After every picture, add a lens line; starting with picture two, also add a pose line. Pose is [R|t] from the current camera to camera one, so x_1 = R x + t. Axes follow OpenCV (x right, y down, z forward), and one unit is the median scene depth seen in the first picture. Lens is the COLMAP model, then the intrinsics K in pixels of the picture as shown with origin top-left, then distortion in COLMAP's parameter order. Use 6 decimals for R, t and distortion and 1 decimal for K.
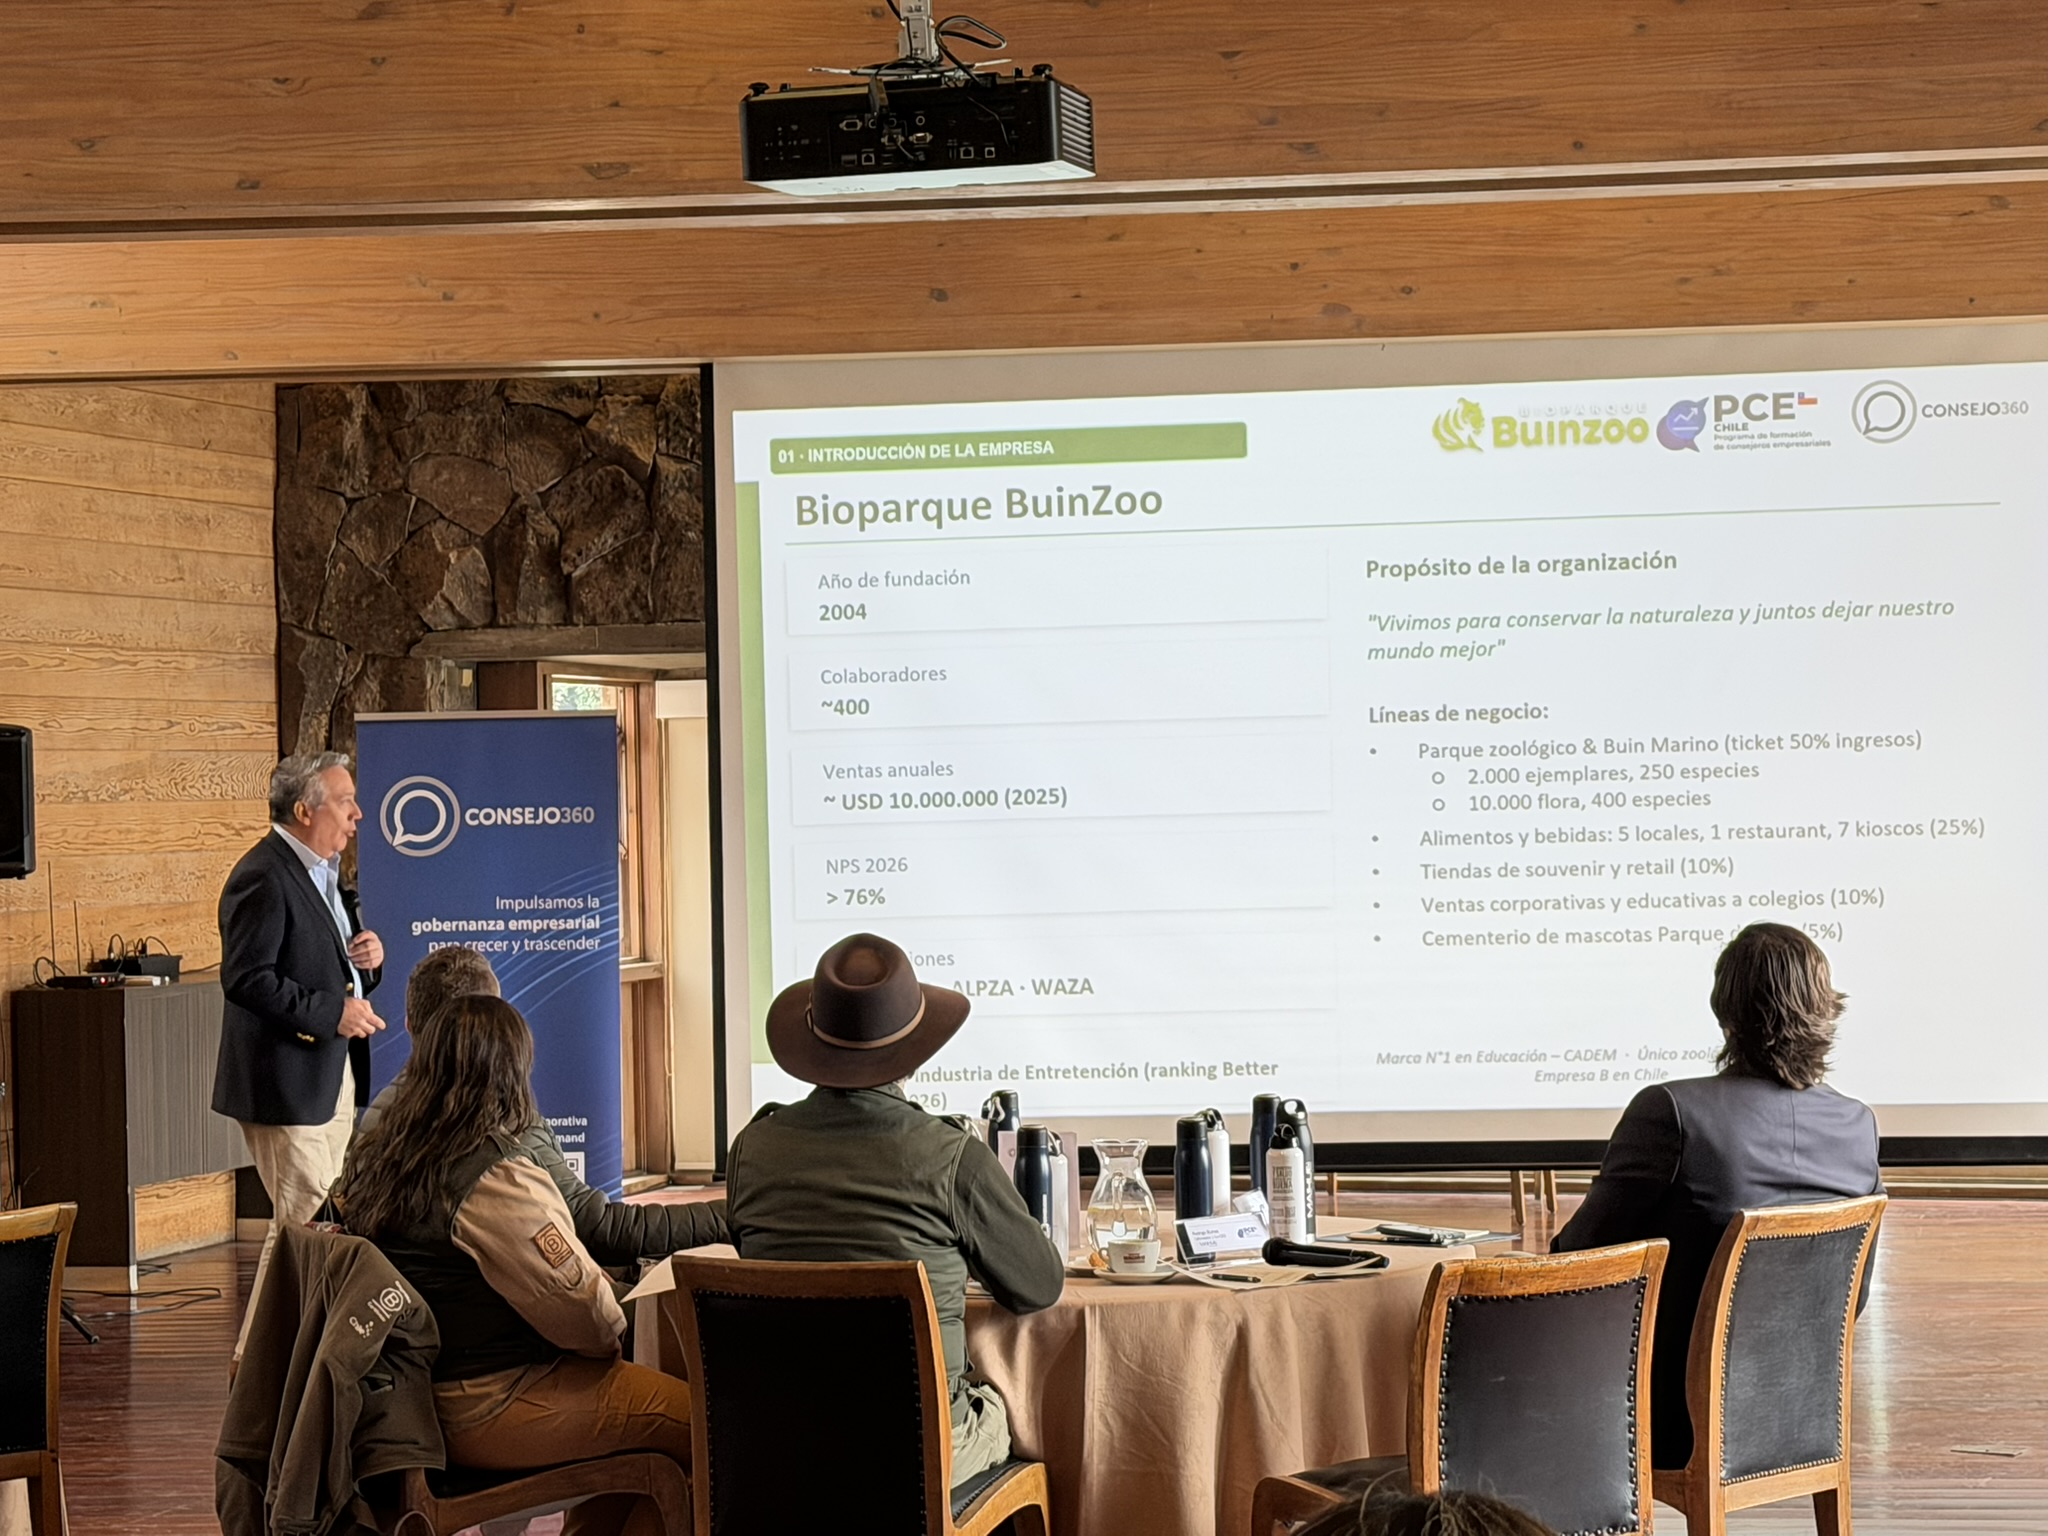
lens RADIAL K [[4197.1, 0, 1024.0], [0, 4197.1, 768.0], [0, 0, 1]] dist [0.177969, -0.280041]
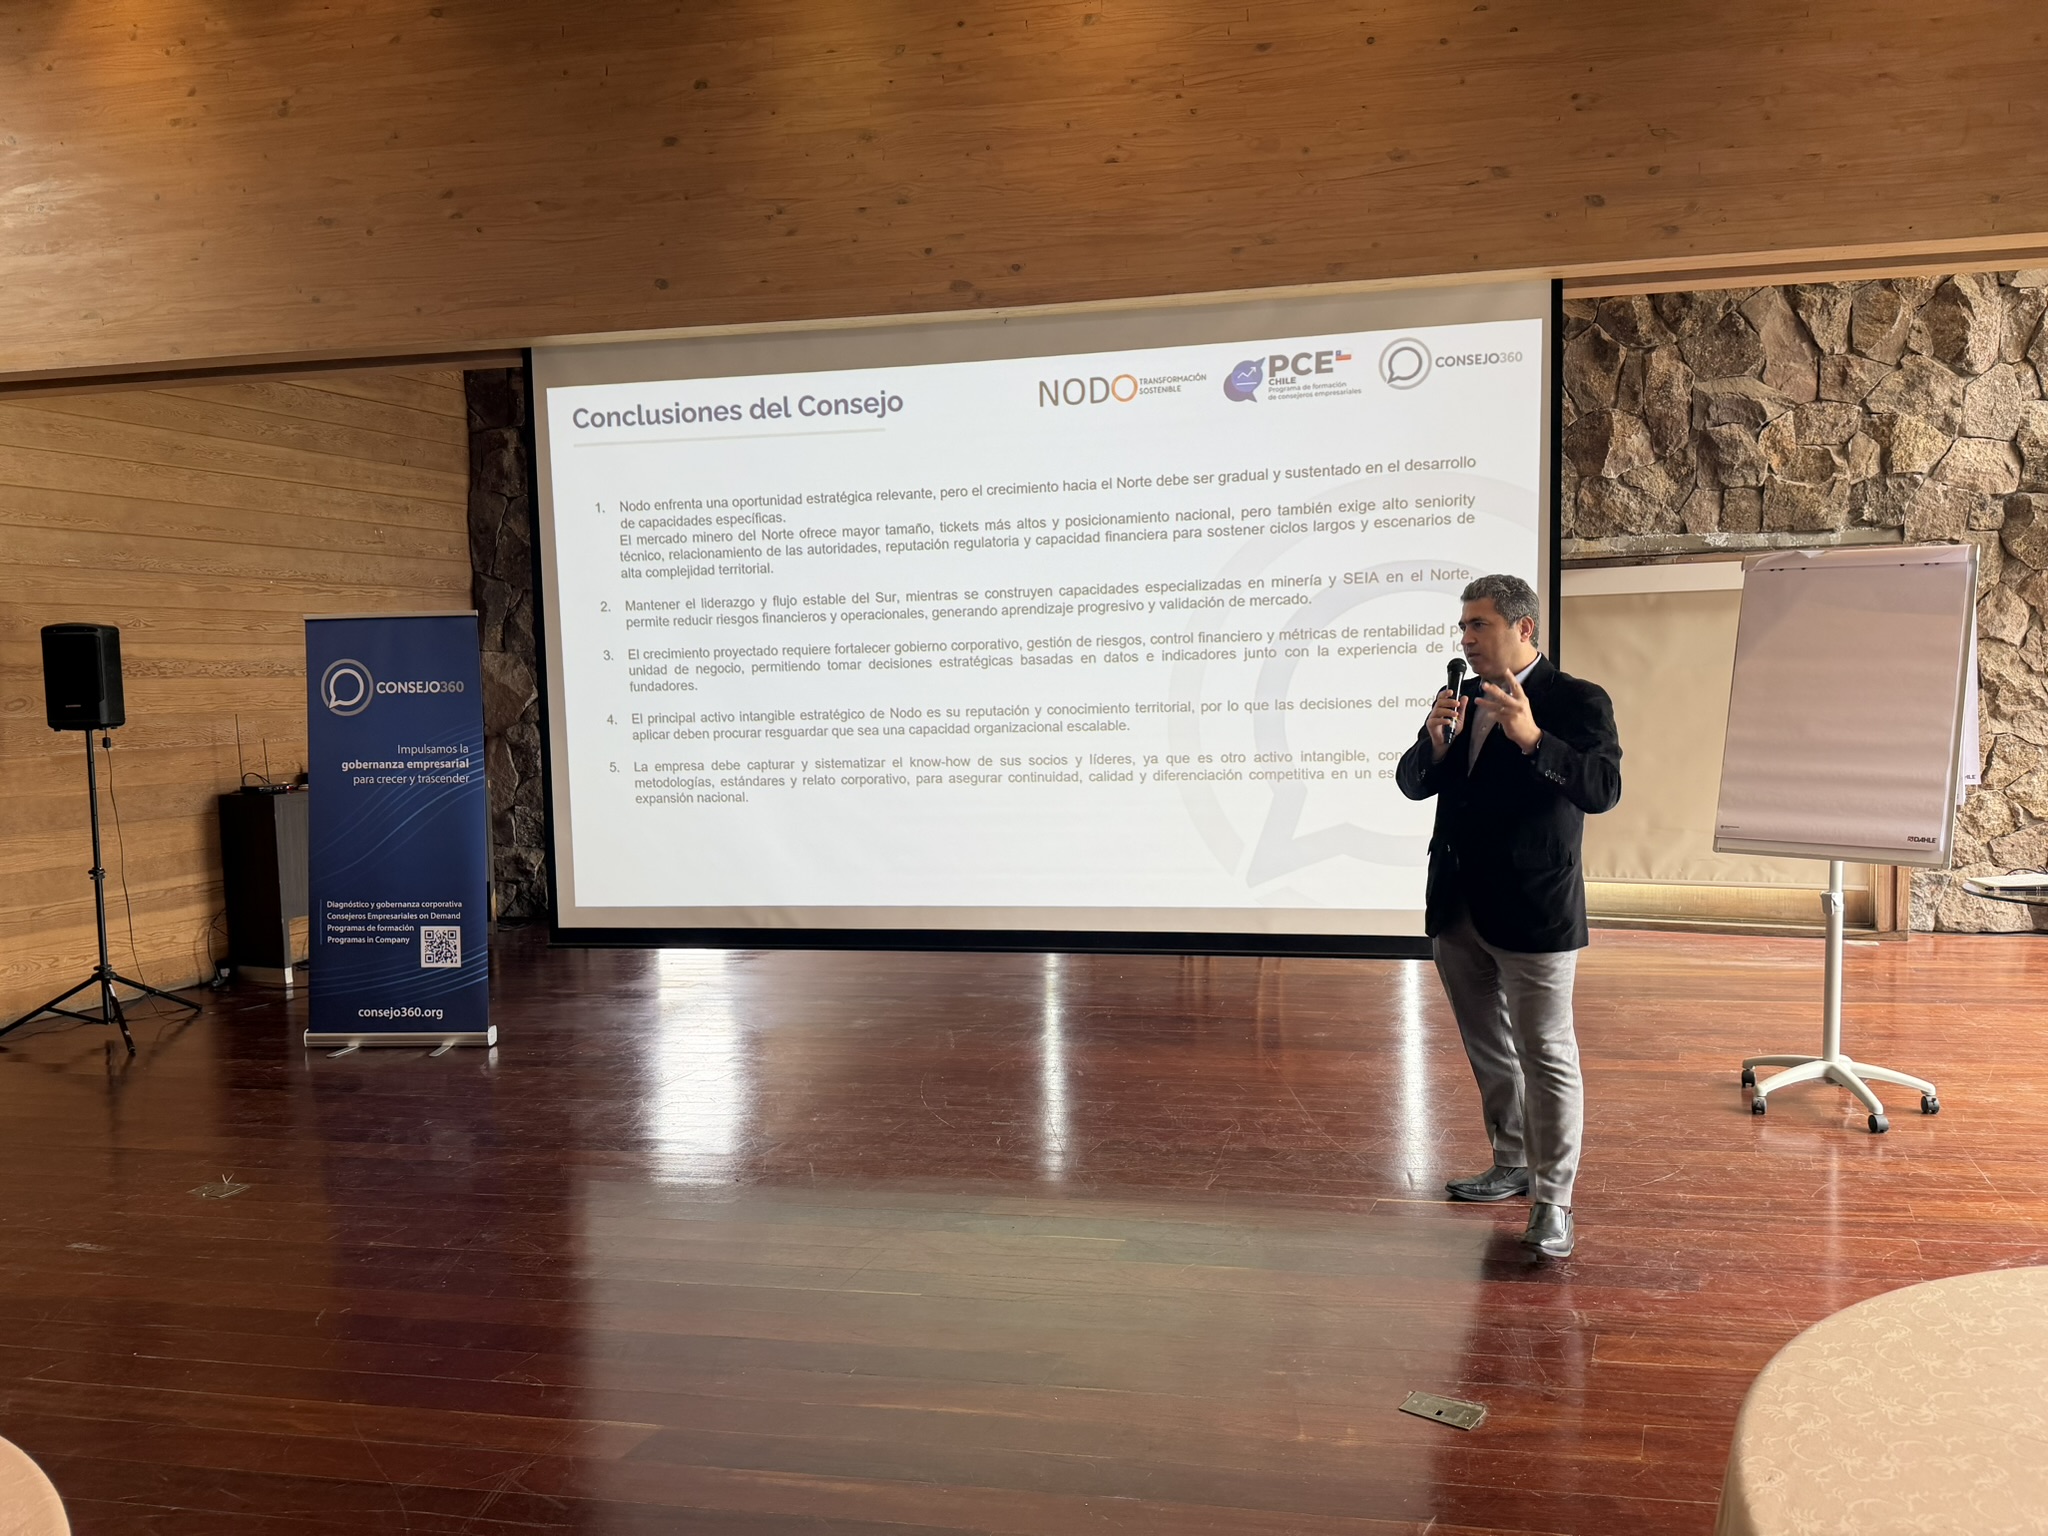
lens RADIAL K [[1427.2, 0, 1027.1], [0, 1427.2, 774.6], [0, 0, 1]] dist [0.029413, -0.039191]
pose [[0.995058, 0.006354, -0.099092, 0.131490], [0.001385, 0.996965, 0.077840, 0.003529], [0.099286, -0.077592, 0.992029, 0.544842]]
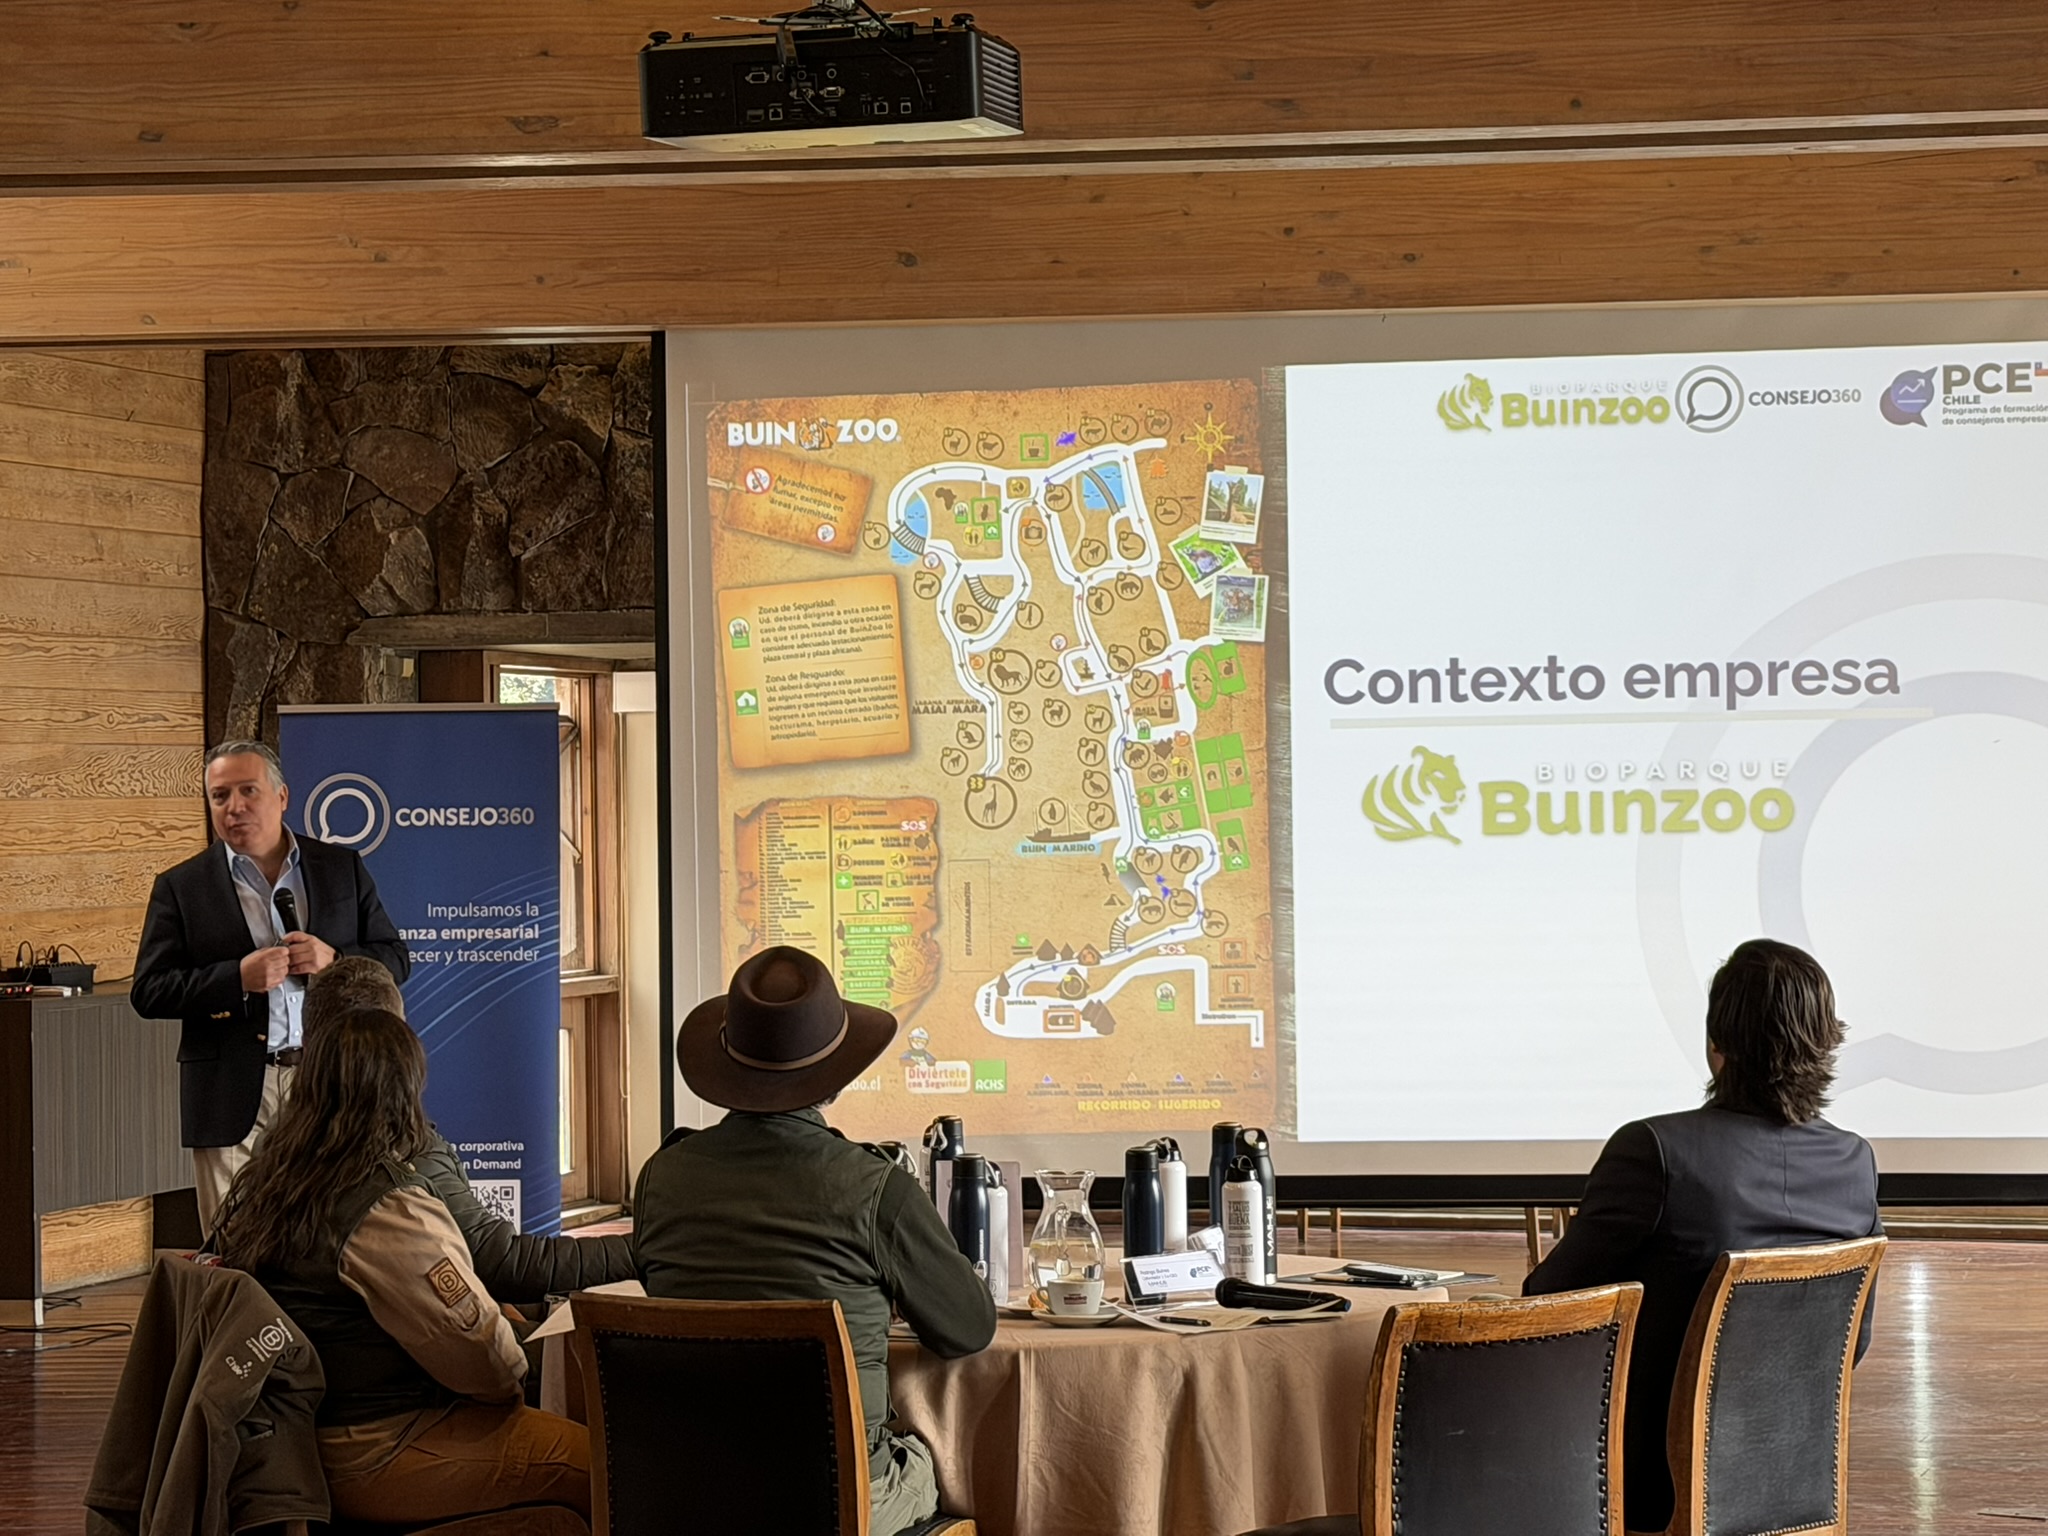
lens RADIAL K [[4523.9, 0, 1010.8], [0, 4523.9, 726.7], [0, 0, 1]] dist [0.121004, 0.391334]
pose [[0.999953, 0.006664, -0.007022, 0.009984], [-0.006727, 0.999936, -0.009043, -0.000248], [0.006961, 0.009090, 0.999934, -0.000056]]
